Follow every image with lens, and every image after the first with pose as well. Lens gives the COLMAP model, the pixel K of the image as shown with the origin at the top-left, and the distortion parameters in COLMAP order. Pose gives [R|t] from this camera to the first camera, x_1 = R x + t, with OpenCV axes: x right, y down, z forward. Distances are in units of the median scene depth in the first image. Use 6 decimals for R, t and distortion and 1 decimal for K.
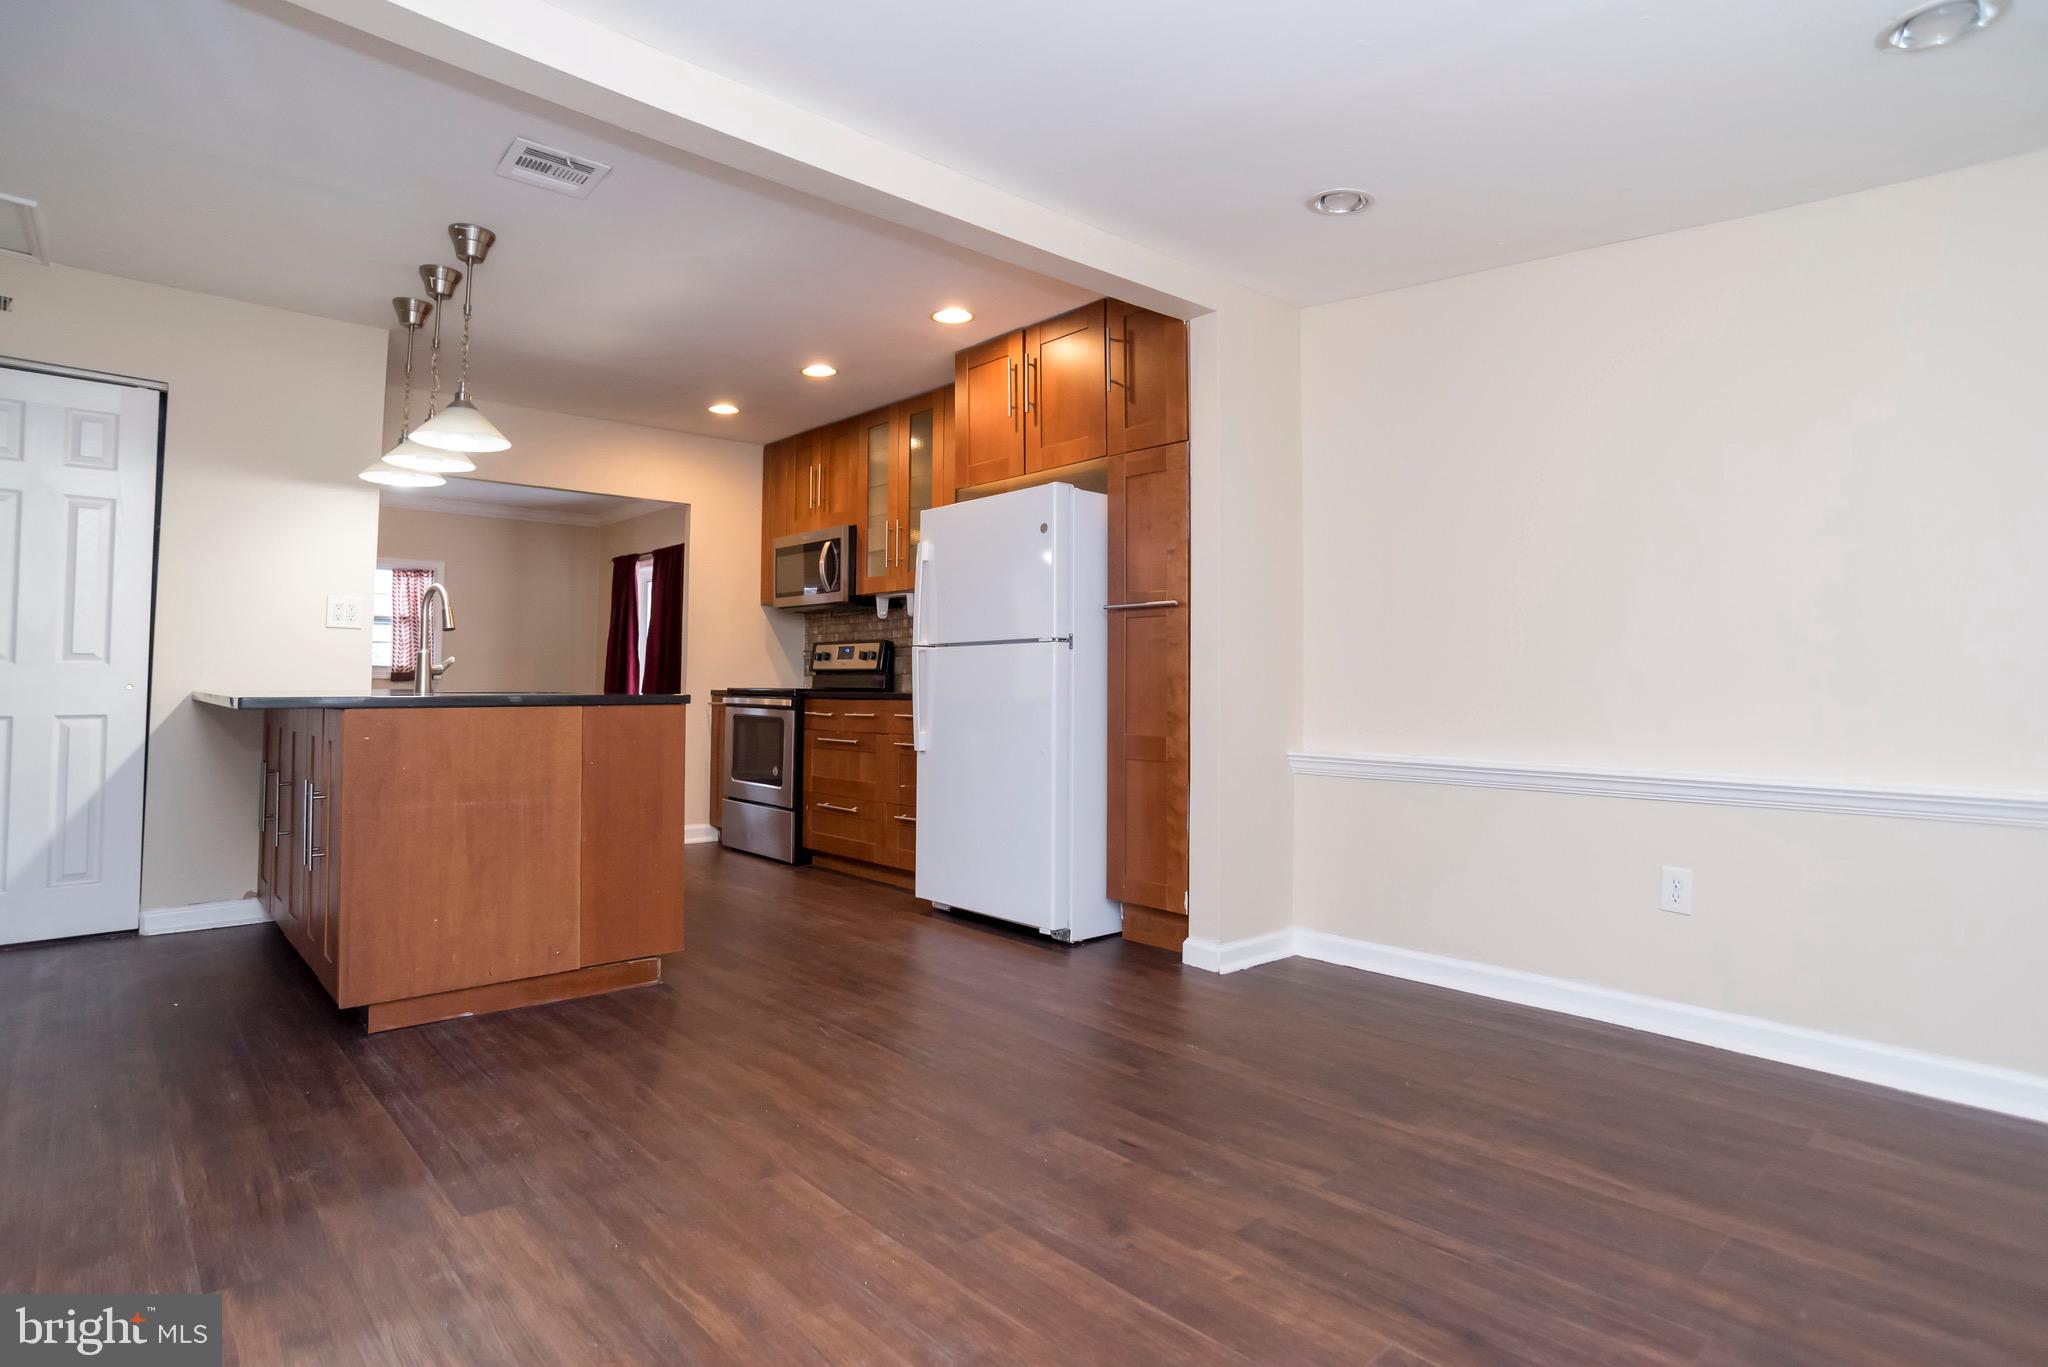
lens RADIAL K [[1069.6, 0, 1025.6], [0, 1069.6, 632.4], [0, 0, 1]] dist [-0.023838, 0.001180]
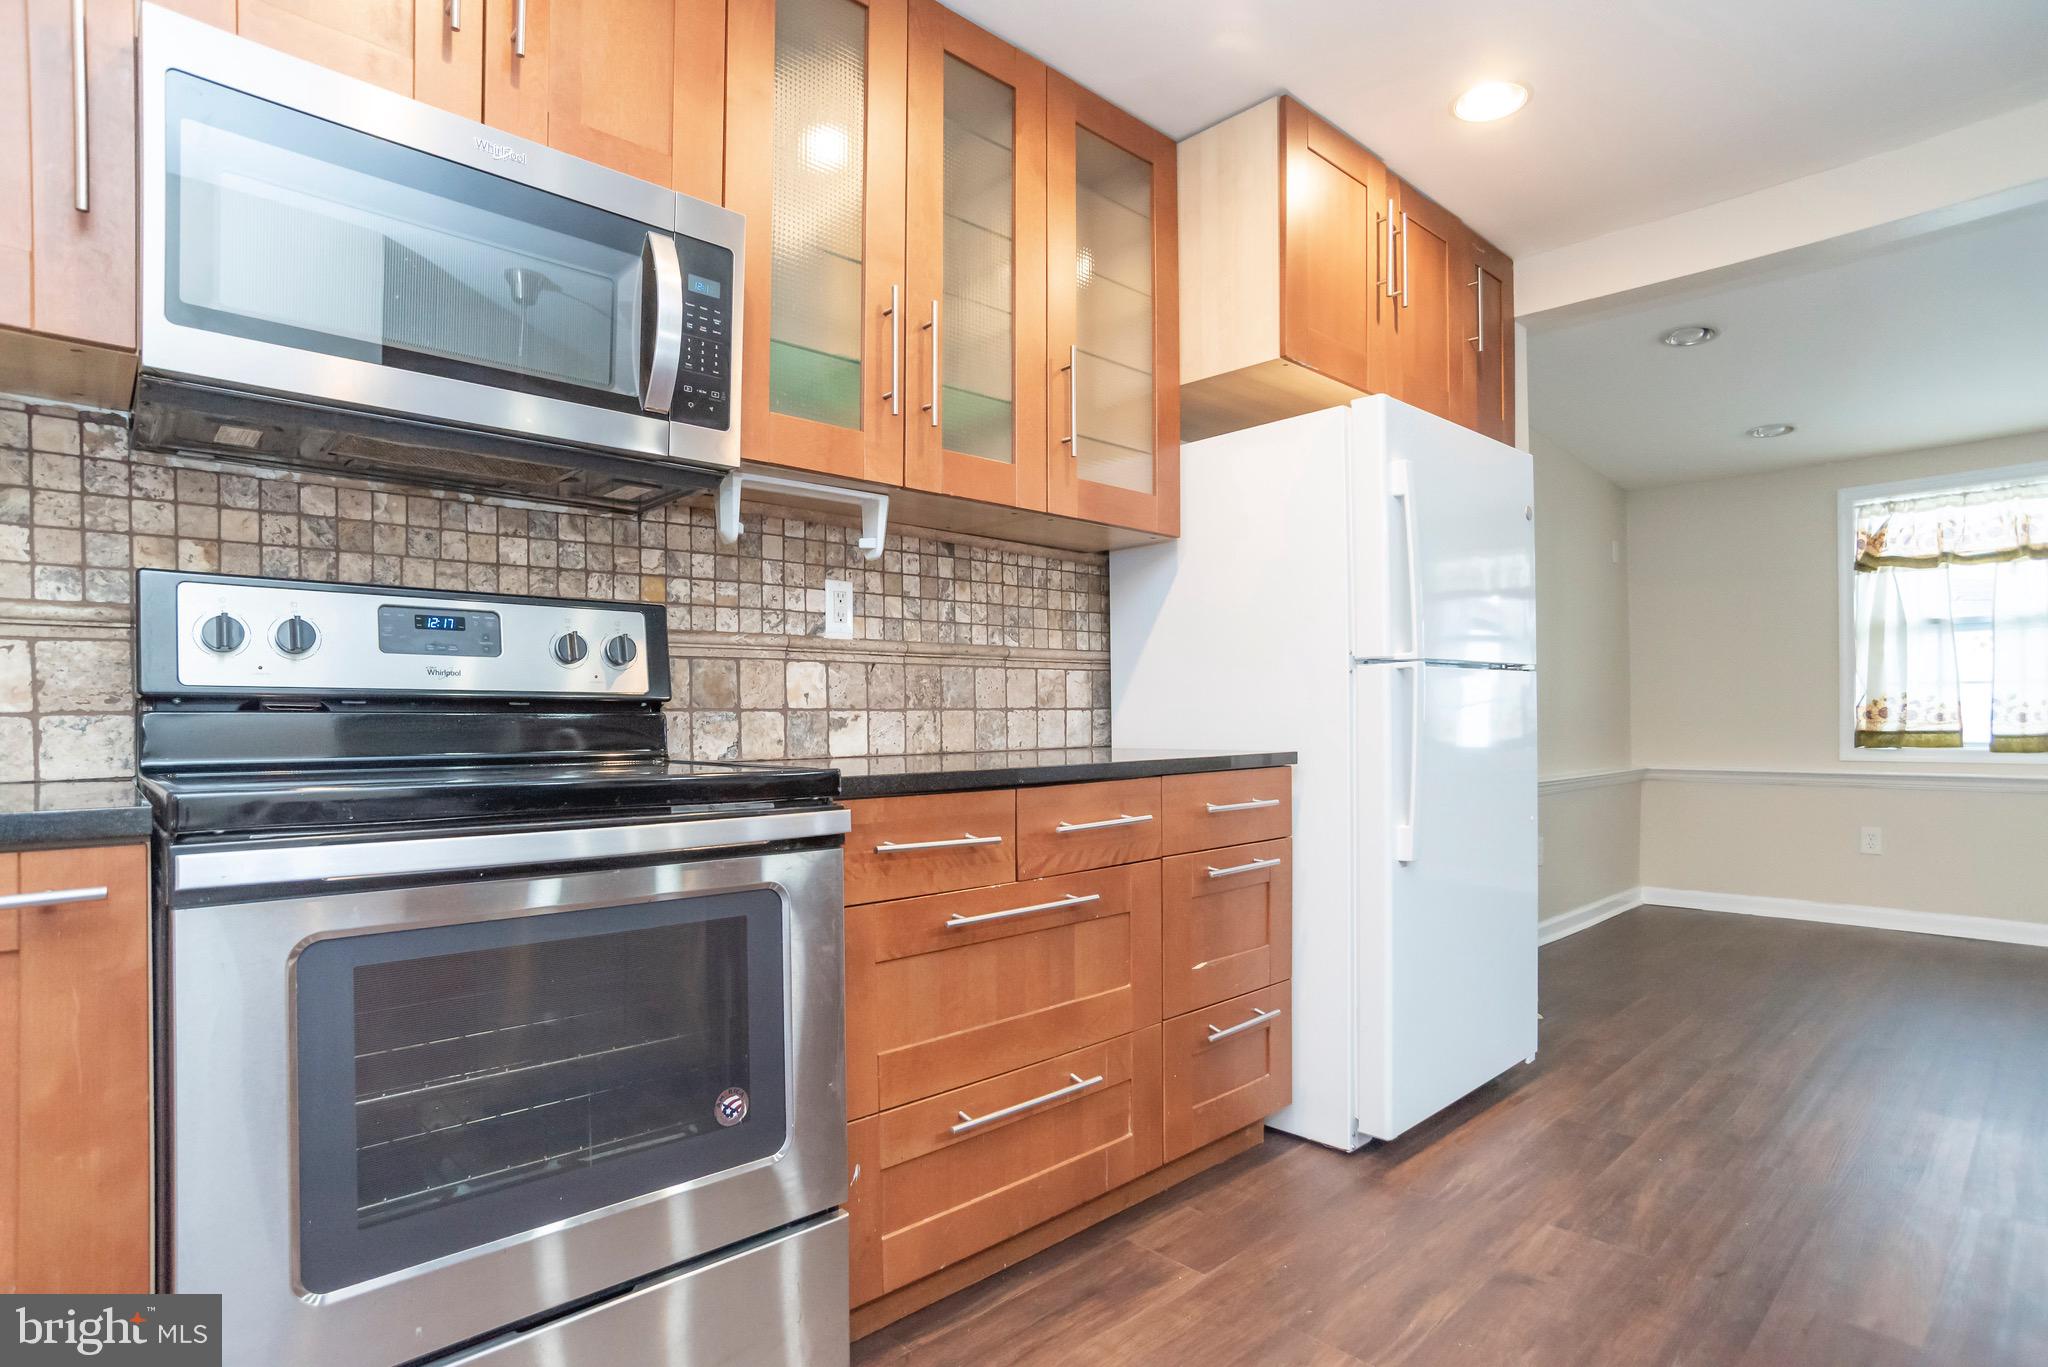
lens RADIAL K [[1072.1, 0, 987.6], [0, 1072.1, 715.8], [0, 0, 1]] dist [0.002385, 0.002257]
pose [[-0.005523, -0.004836, 0.999973, -0.454373], [-0.044443, 0.999001, 0.004586, 0.034211], [-0.998997, -0.044417, -0.005732, 0.894964]]
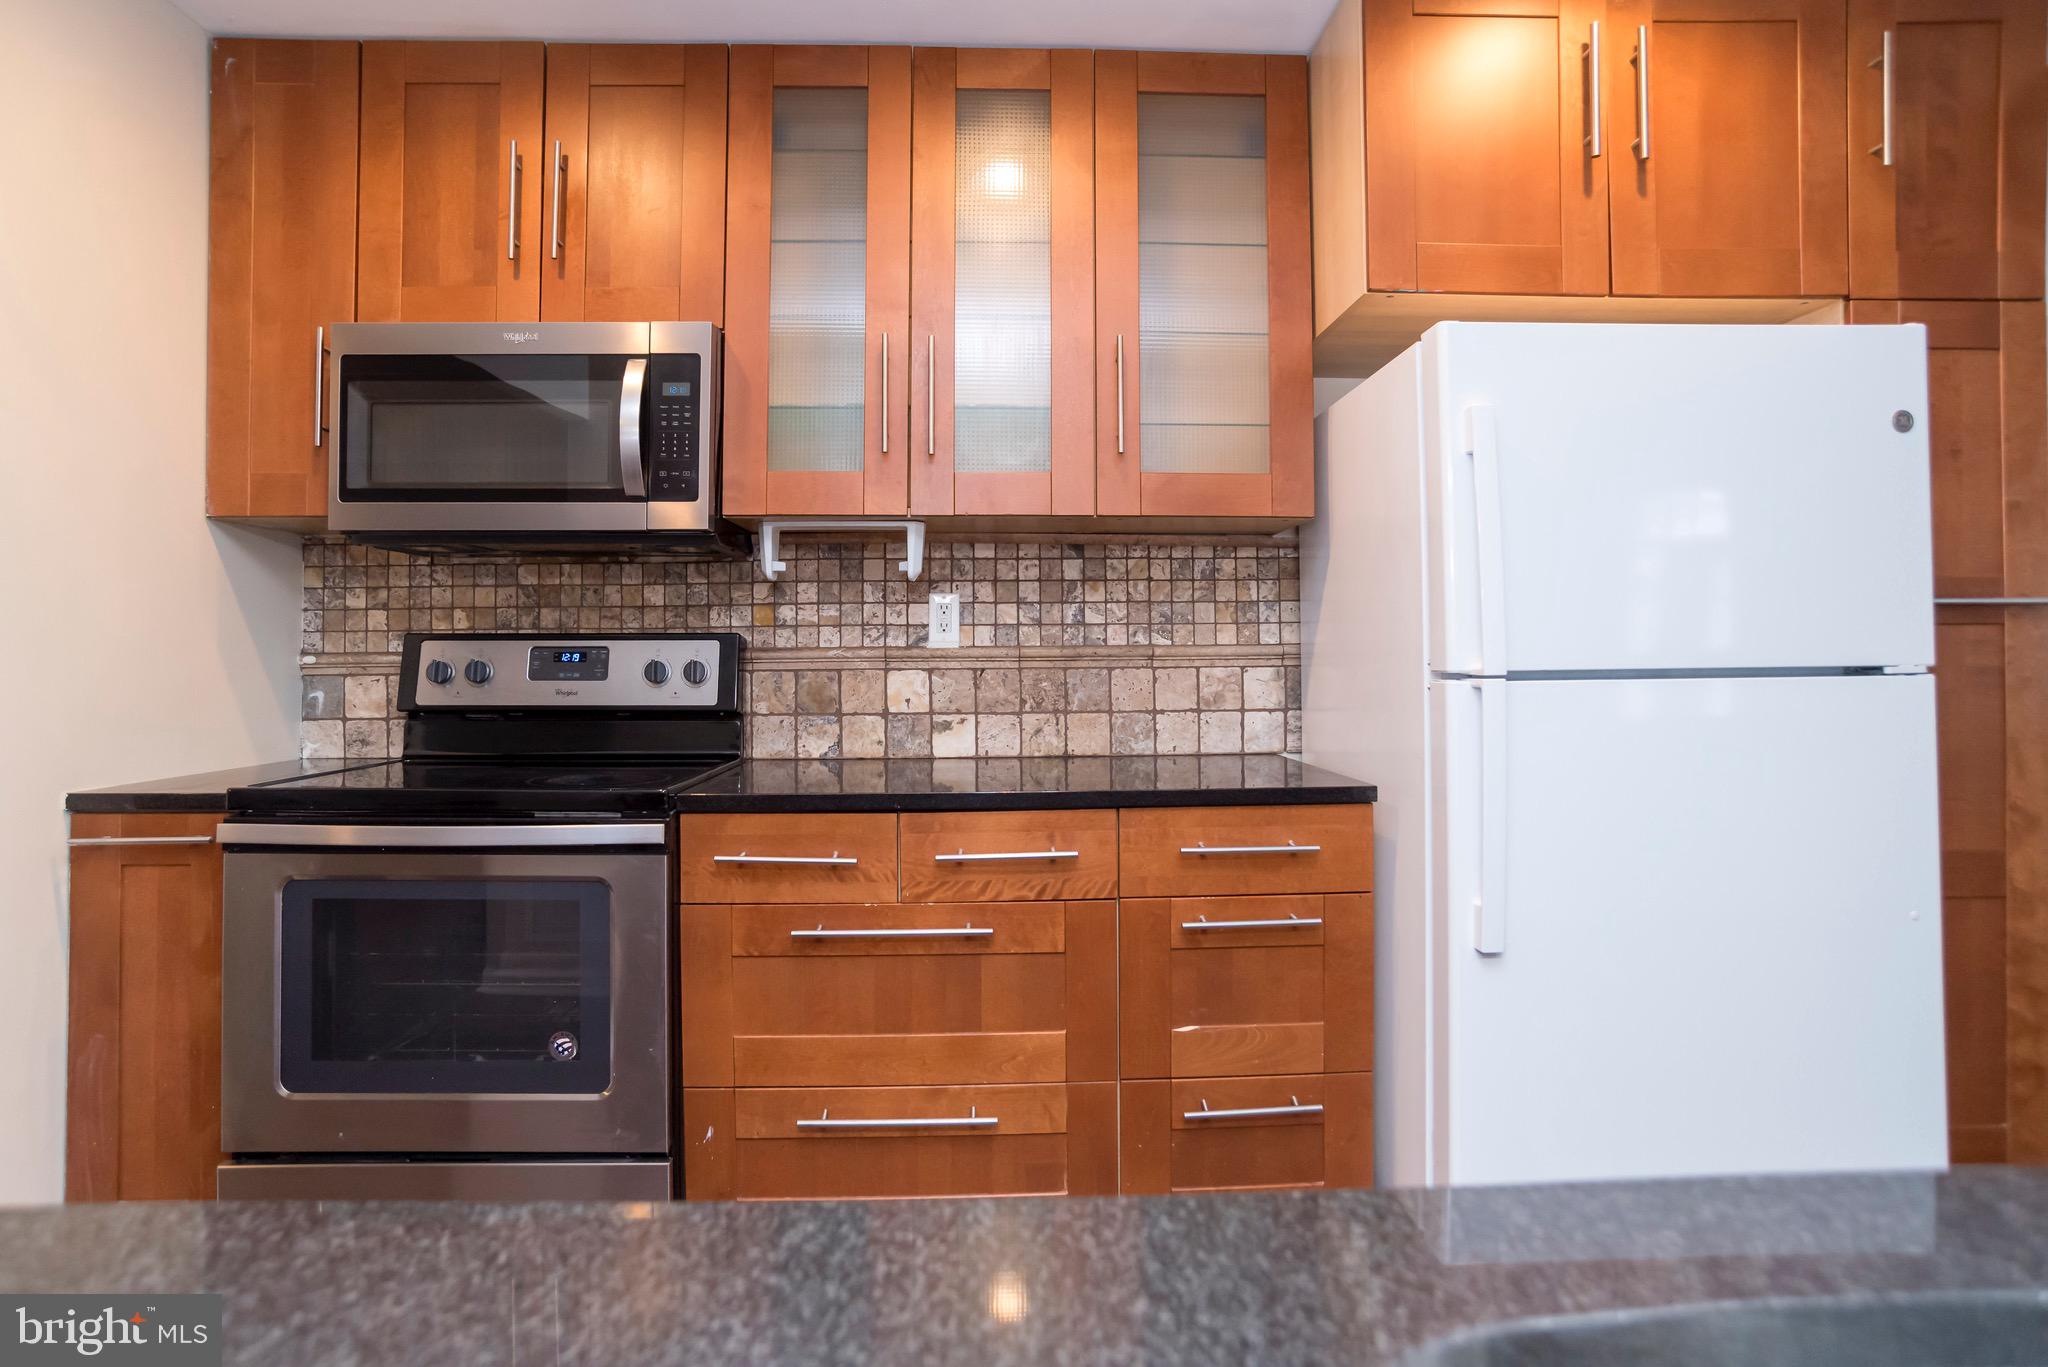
lens RADIAL K [[1078.8, 0, 1016.7], [0, 1078.8, 634.8], [0, 0, 1]] dist [-0.044679, -0.000325]
pose [[0.636258, 0.002291, 0.771473, -0.372234], [-0.029602, 0.999332, 0.021446, -0.004025], [-0.770908, -0.036482, 0.635901, 0.660393]]
